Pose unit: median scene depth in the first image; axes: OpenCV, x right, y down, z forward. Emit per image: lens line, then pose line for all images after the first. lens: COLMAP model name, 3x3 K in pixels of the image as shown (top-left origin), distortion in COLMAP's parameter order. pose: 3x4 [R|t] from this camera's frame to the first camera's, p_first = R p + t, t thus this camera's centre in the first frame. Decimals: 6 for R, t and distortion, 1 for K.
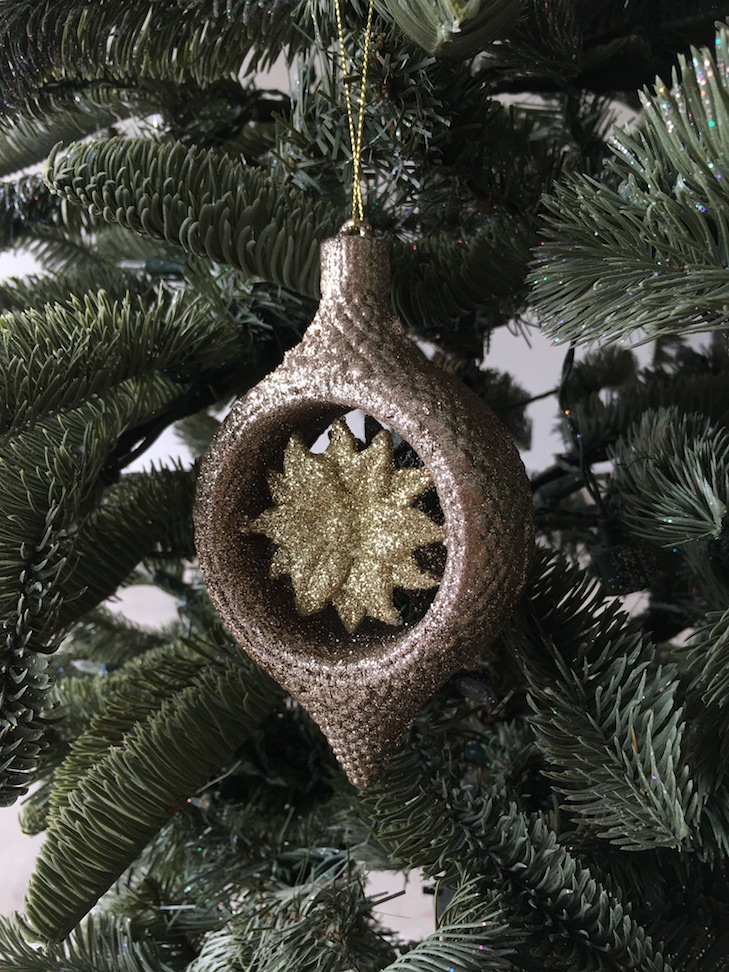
lens RADIAL K [[878.0, 0, 373.1], [0, 878.0, 478.8], [0, 0, 1]] dist [0.078073, -0.161301]
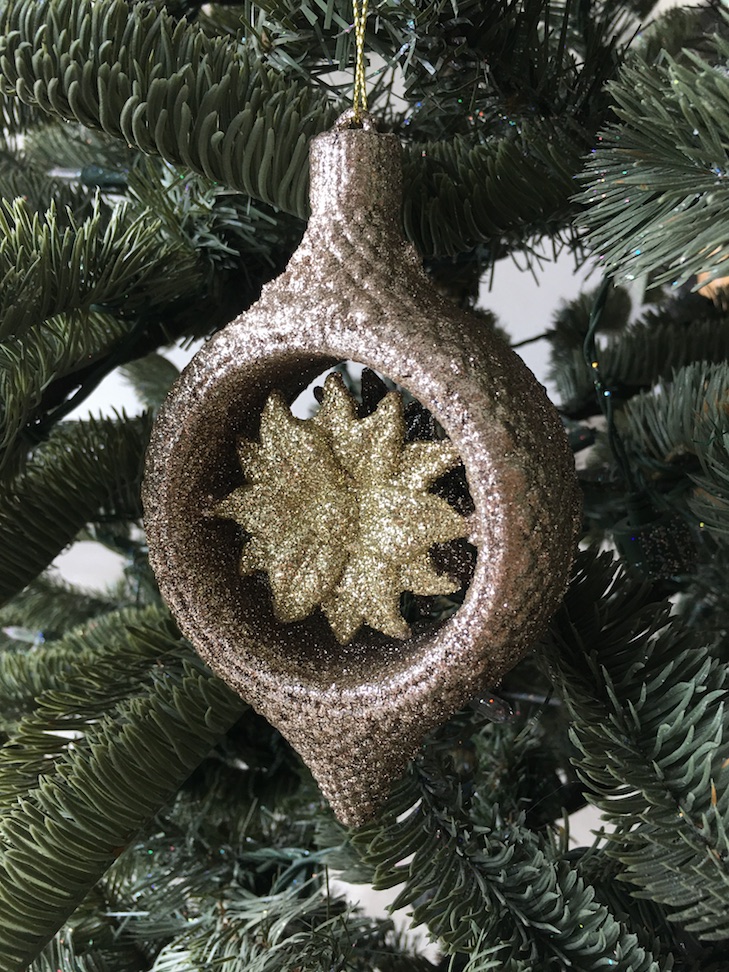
lens RADIAL K [[878.0, 0, 373.1], [0, 878.0, 478.8], [0, 0, 1]] dist [0.078073, -0.161301]
pose [[0.998306, 0.009305, 0.057432, -0.046185], [-0.013528, 0.997197, 0.073585, -0.033685], [-0.056586, -0.074237, 0.995634, 0.218593]]
